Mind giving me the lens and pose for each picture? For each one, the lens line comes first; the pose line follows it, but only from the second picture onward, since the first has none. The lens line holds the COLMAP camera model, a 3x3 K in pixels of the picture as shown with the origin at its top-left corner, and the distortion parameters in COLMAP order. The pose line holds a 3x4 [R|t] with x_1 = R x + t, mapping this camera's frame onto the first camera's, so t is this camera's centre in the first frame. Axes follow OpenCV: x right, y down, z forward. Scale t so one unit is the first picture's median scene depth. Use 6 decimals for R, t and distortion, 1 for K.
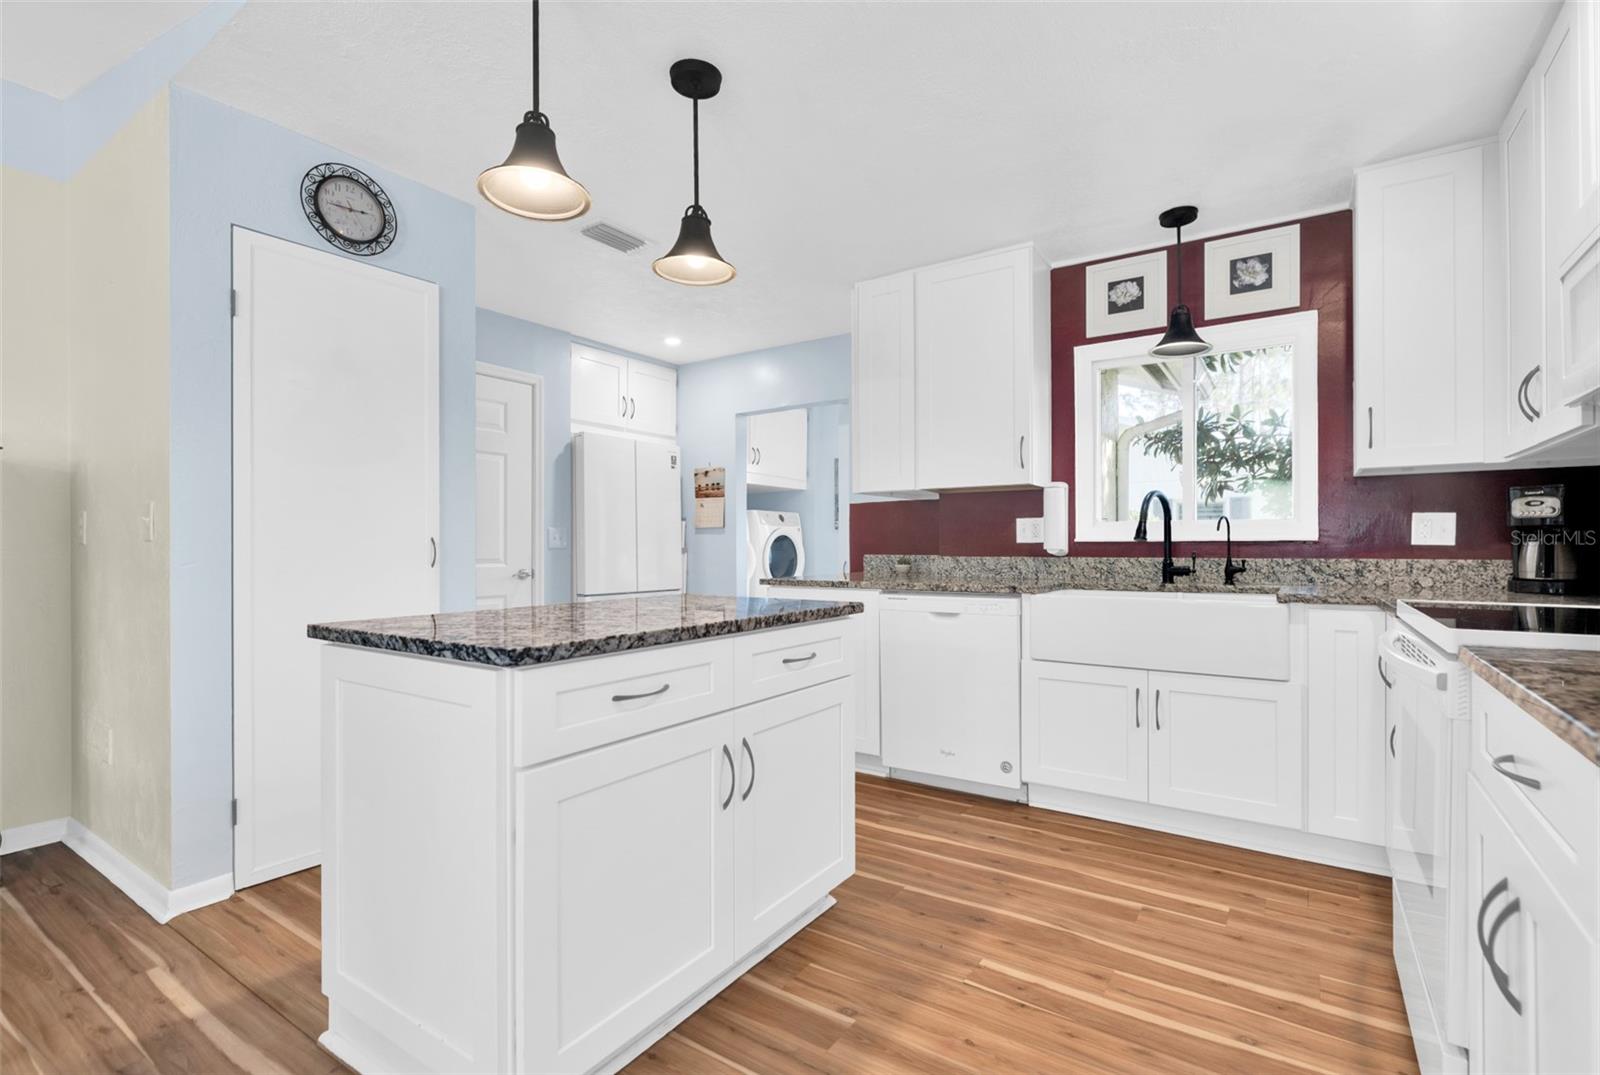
lens RADIAL K [[737.5, 0, 812.7], [0, 737.5, 540.5], [0, 0, 1]] dist [-0.005879, -0.000065]
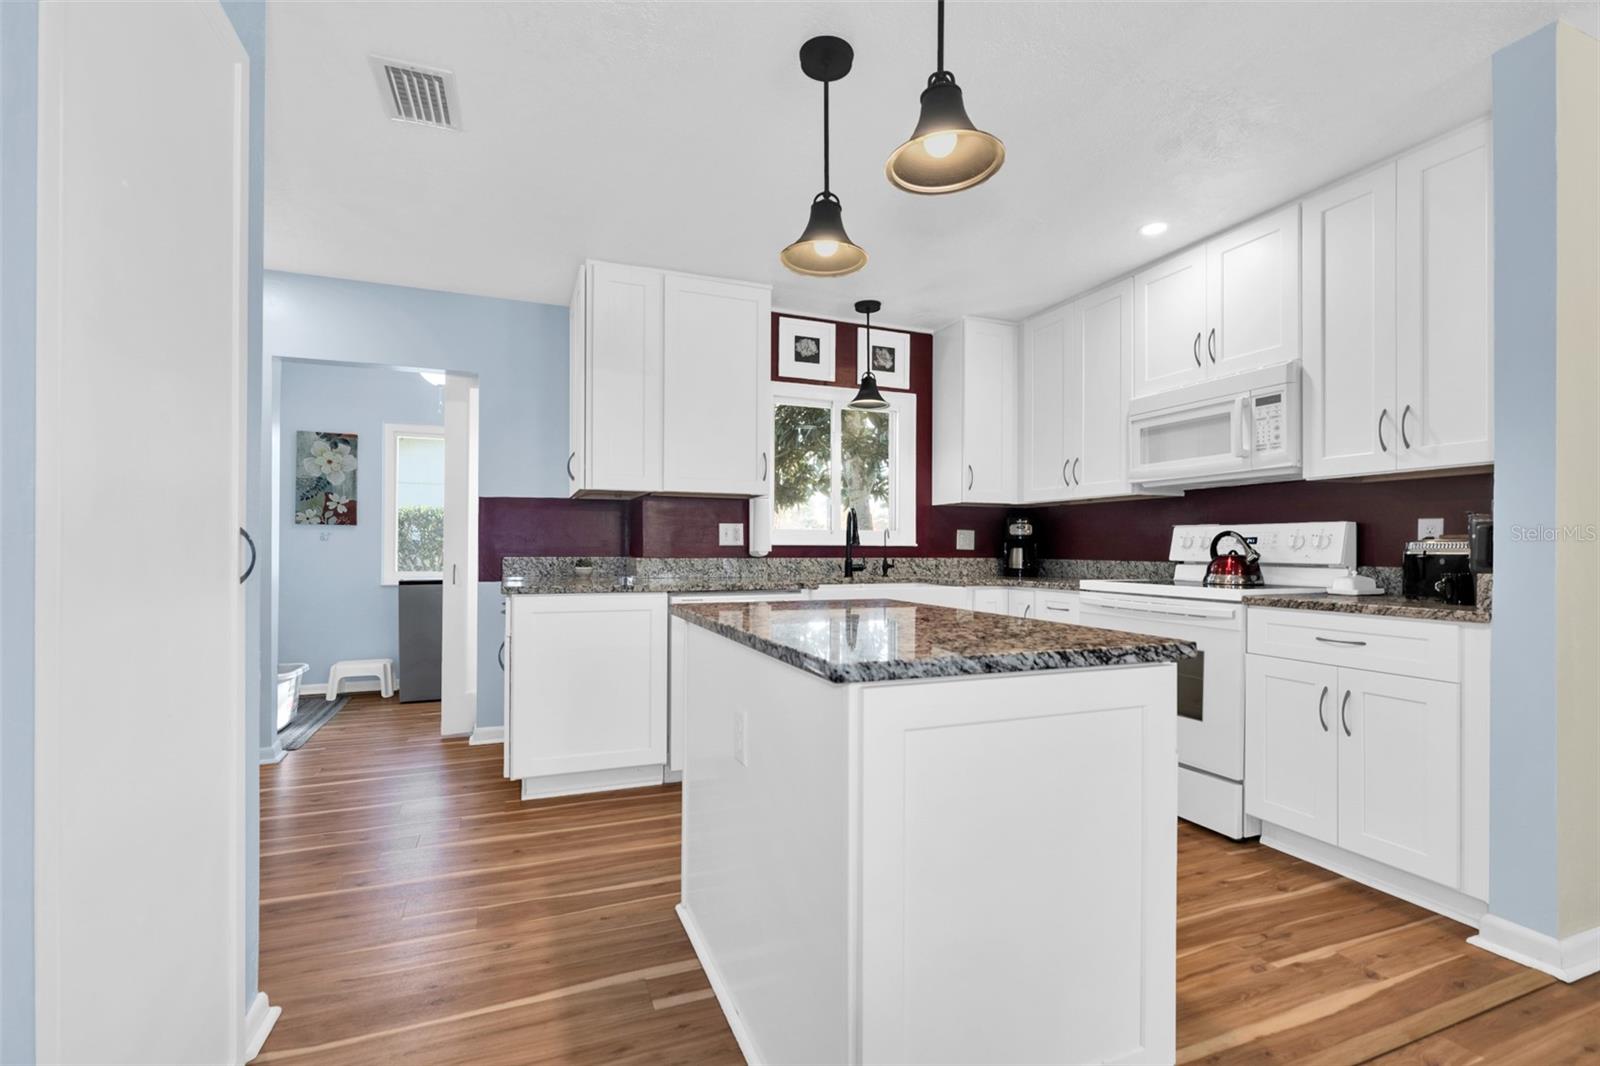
lens RADIAL K [[706.5, 0, 810.0], [0, 706.5, 542.5], [0, 0, 1]] dist [-0.012538, -0.000636]
pose [[0.570582, 0.013738, 0.821125, -0.609003], [-0.013379, 0.999883, -0.007432, 0.005922], [-0.821131, -0.006745, 0.570699, 0.333876]]
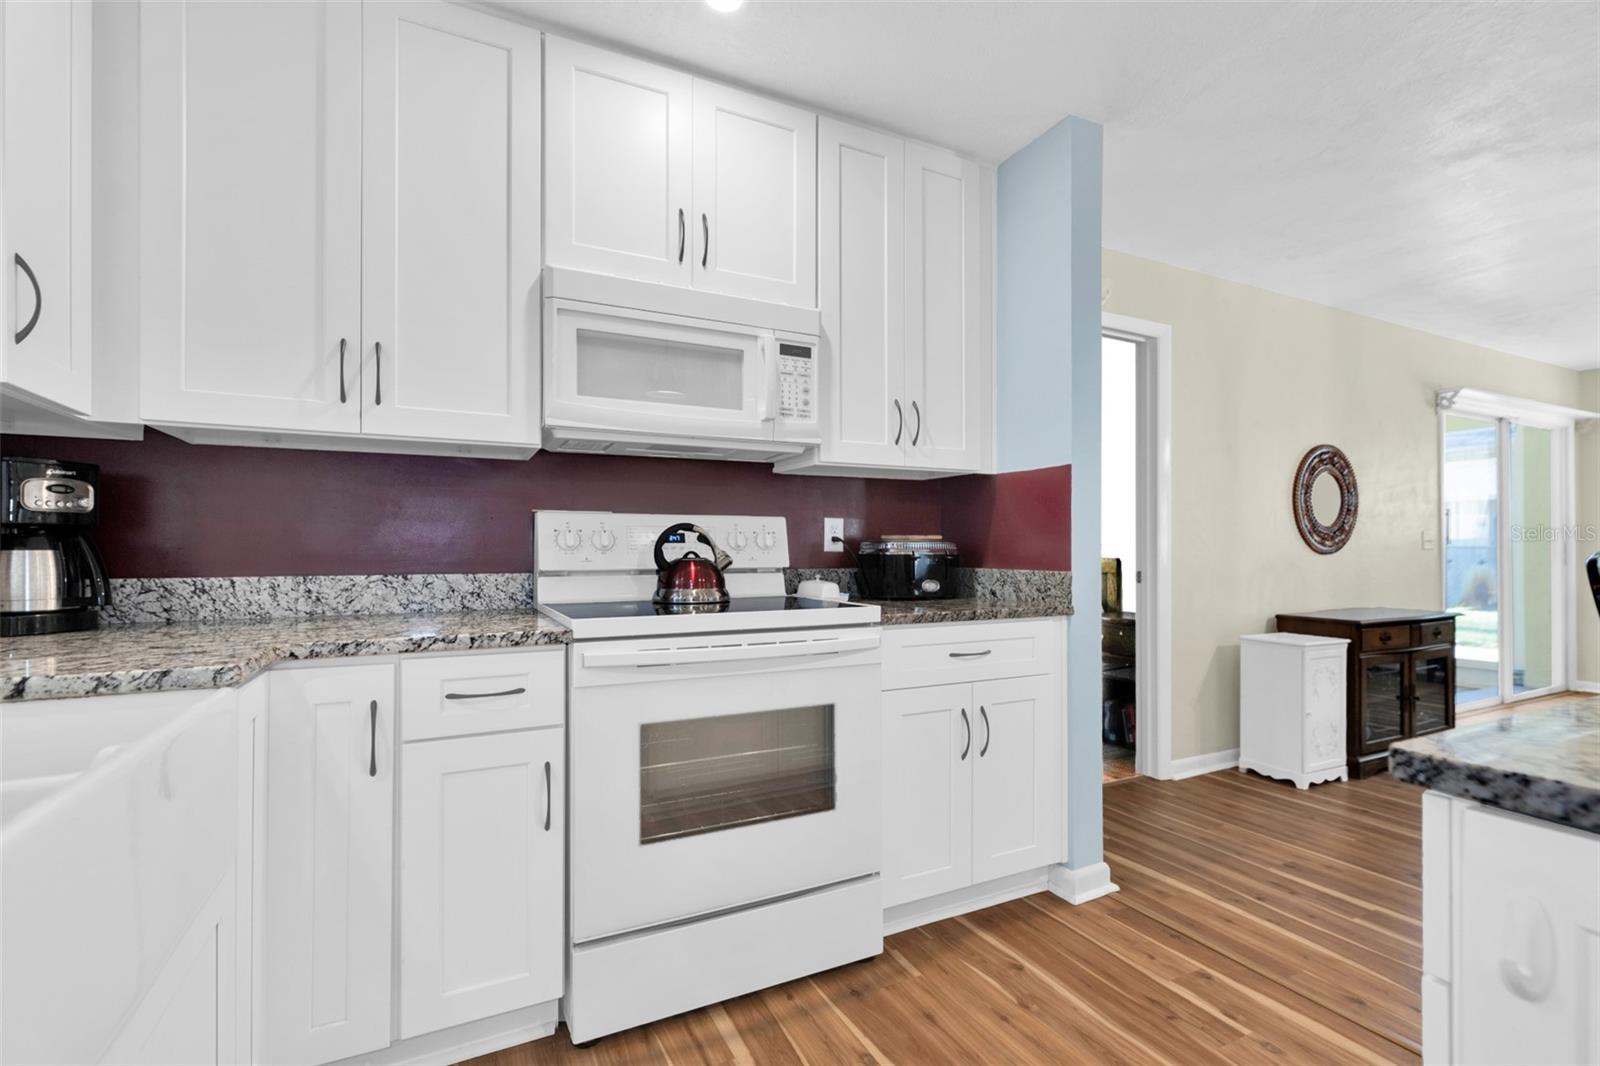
lens RADIAL K [[731.4, 0, 791.0], [0, 731.4, 551.8], [0, 0, 1]] dist [-0.002891, -0.000110]
pose [[-0.858849, 0.006082, 0.512192, 0.093327], [0.001706, 0.999958, -0.009013, 0.007594], [-0.512225, -0.006867, -0.858824, 0.954126]]
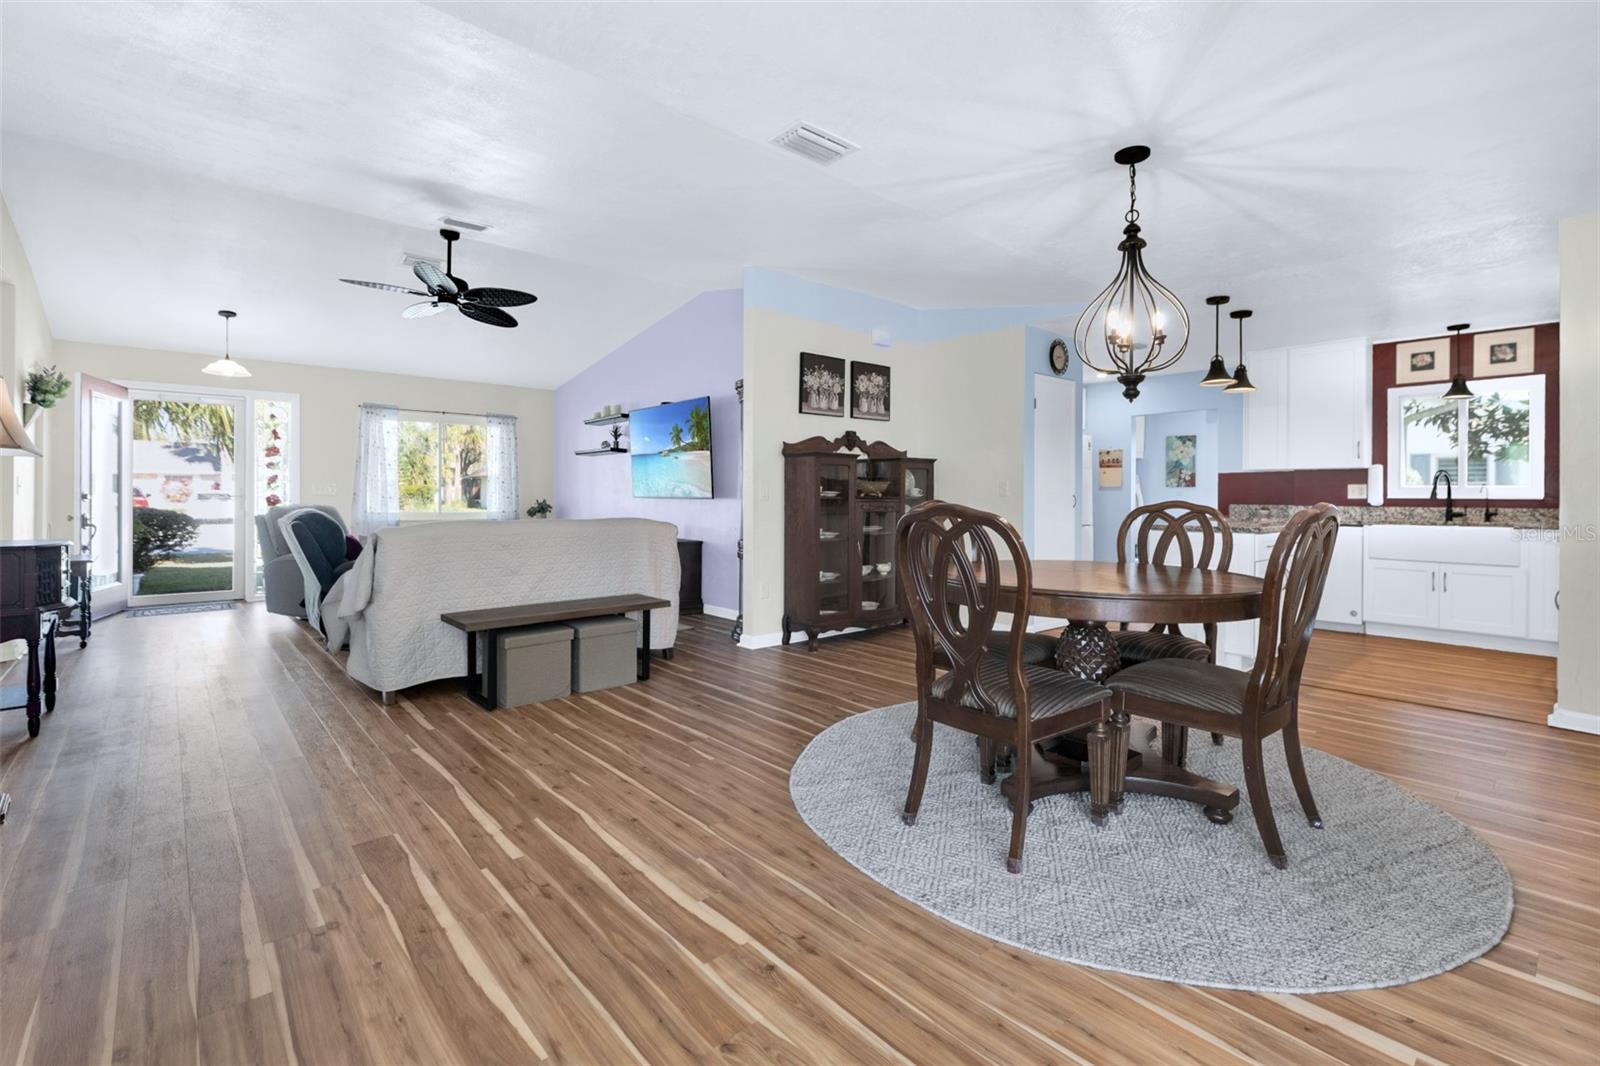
lens RADIAL K [[706.5, 0, 845.0], [0, 706.5, 496.8], [0, 0, 1]] dist [-0.012538, -0.000636]
pose [[0.973387, 0.007895, -0.229030, -0.603397], [-0.005761, 0.999934, 0.009984, -0.013034], [0.229094, -0.008399, 0.973368, -1.078405]]
